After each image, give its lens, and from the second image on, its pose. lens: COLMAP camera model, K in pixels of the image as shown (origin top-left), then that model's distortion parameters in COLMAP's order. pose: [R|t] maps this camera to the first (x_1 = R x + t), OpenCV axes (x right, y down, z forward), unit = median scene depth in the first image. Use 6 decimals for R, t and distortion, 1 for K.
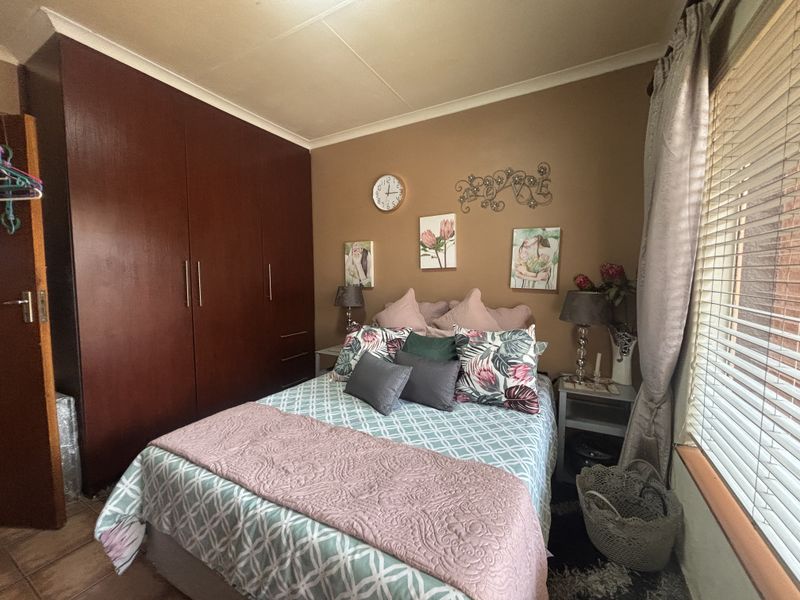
lens RADIAL K [[319.9, 0, 401.4], [0, 319.9, 299.8], [0, 0, 1]] dist [0.000878, -0.000360]
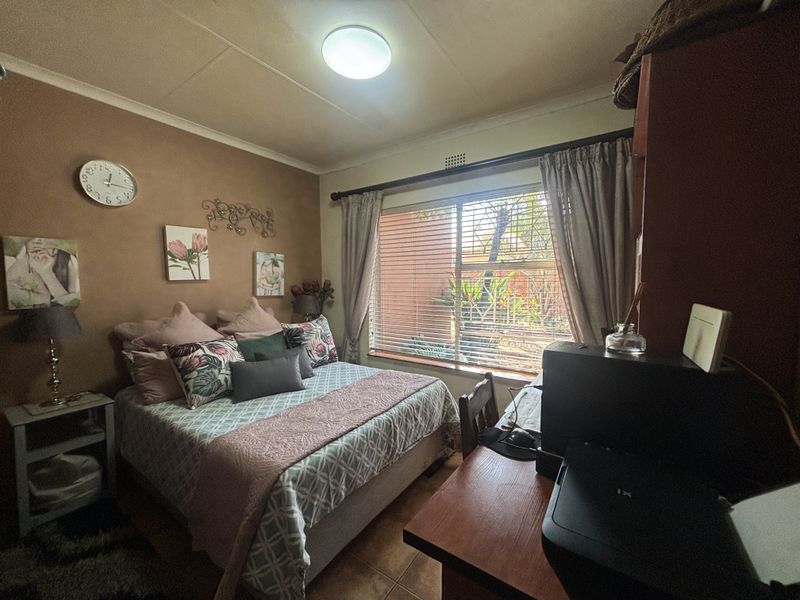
lens RADIAL K [[319.9, 0, 399.7], [0, 319.9, 297.8], [0, 0, 1]] dist [0.000878, -0.000360]
pose [[0.094242, -0.048749, 0.994355, -0.919895], [0.084840, 0.995560, 0.040767, -0.033708], [-0.991928, 0.080520, 0.097960, 0.295452]]
